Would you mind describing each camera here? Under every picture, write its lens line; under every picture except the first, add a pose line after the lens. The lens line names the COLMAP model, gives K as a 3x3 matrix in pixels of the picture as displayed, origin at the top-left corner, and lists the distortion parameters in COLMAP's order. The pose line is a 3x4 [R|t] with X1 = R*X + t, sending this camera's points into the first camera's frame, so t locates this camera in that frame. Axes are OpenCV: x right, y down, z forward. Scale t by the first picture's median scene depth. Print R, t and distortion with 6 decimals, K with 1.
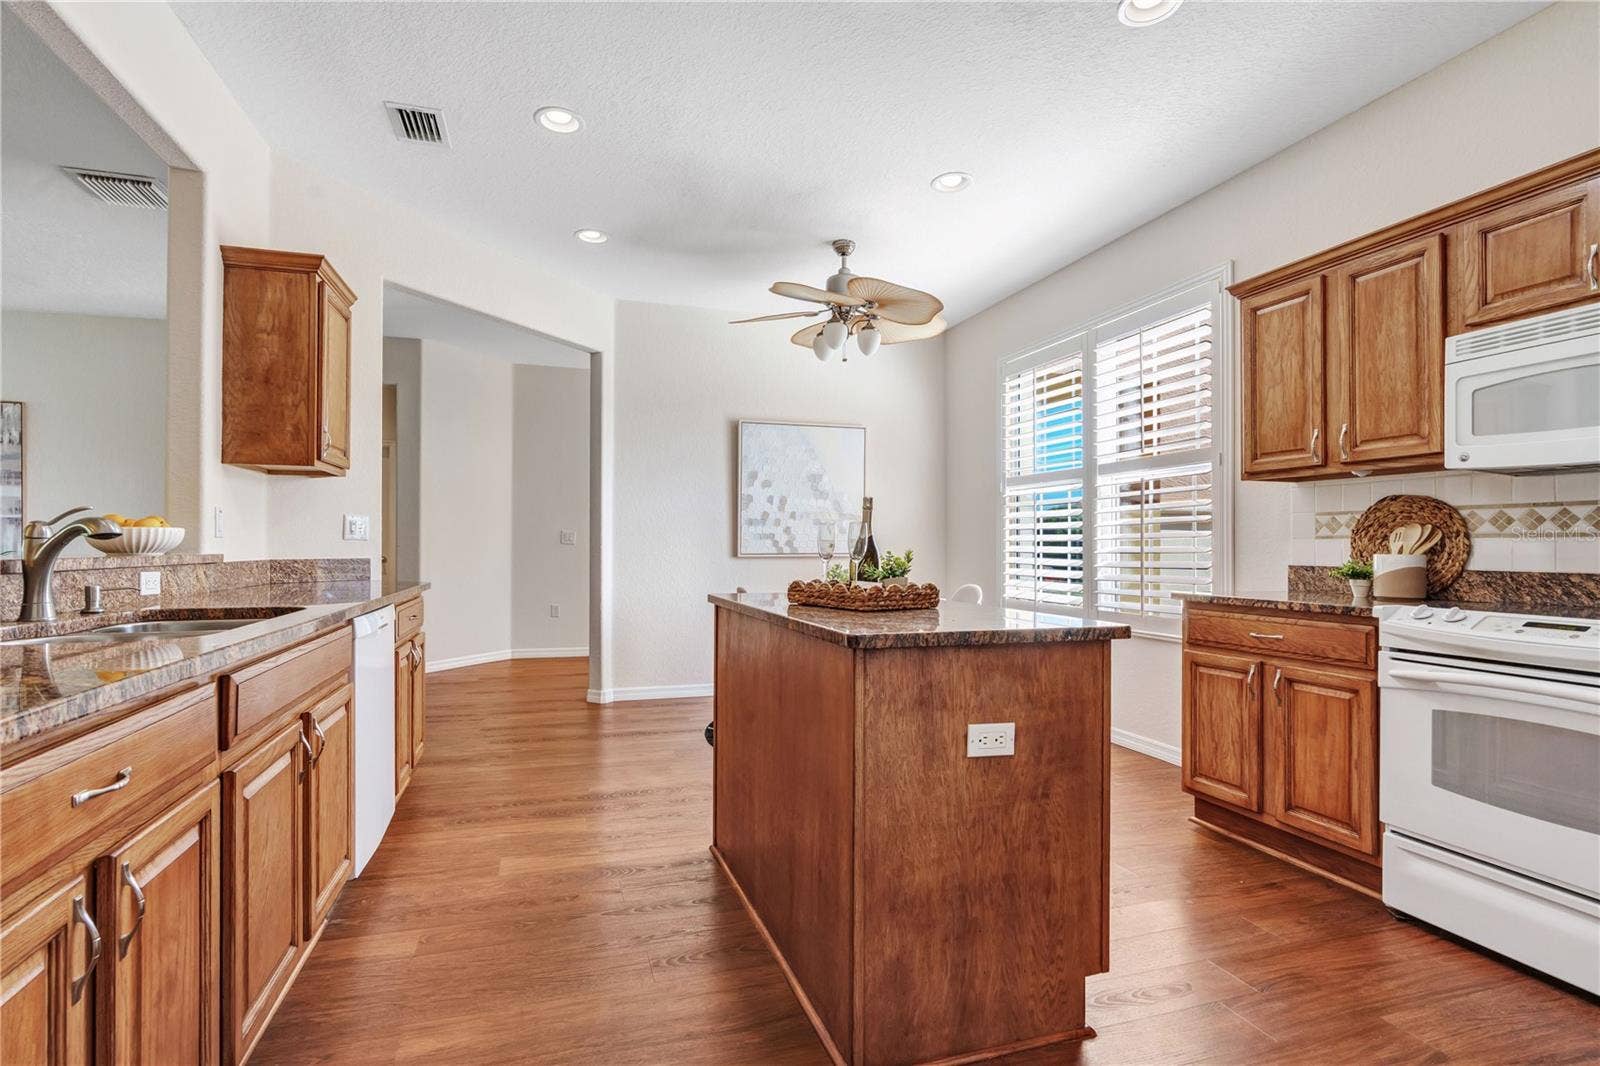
lens RADIAL K [[807.9, 0, 738.4], [0, 807.9, 540.4], [0, 0, 1]] dist [-0.000084, 0.001200]
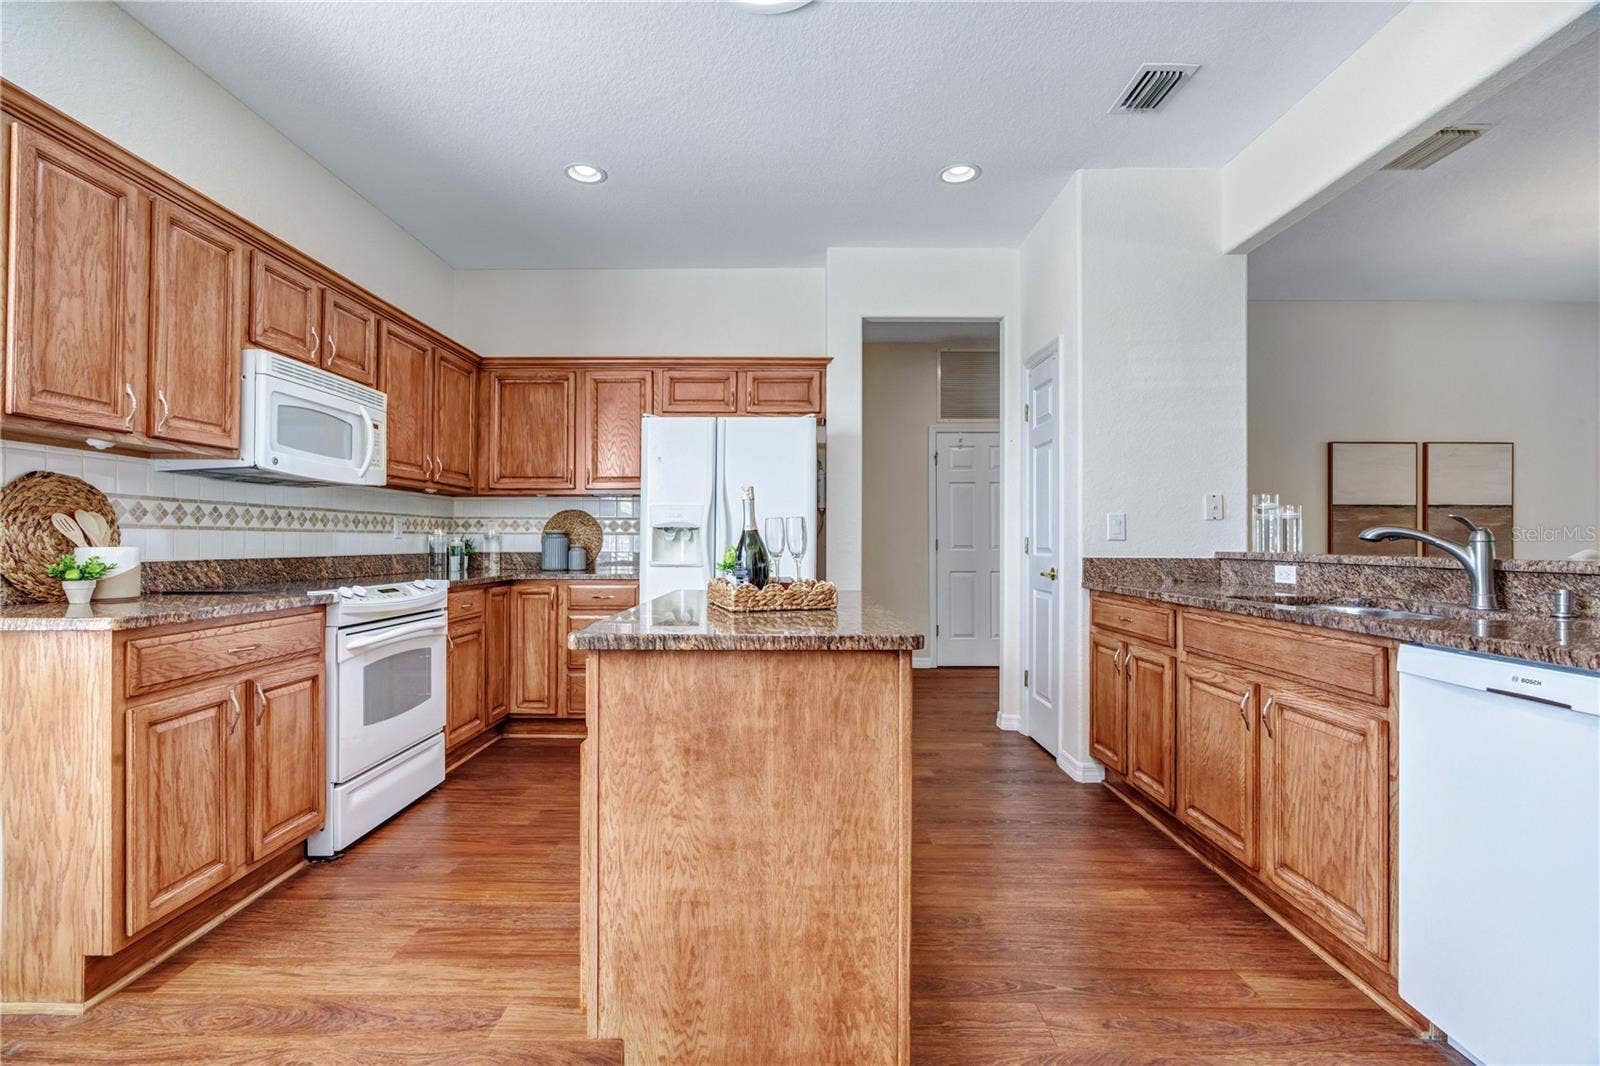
lens RADIAL K [[755.8, 0, 791.0], [0, 755.8, 533.3], [0, 0, 1]] dist [-0.009011, 0.001827]
pose [[-0.968906, -0.004115, 0.247396, -0.067762], [-0.008285, 0.999841, -0.015817, 0.009650], [-0.247292, -0.017375, -0.968785, 1.577566]]
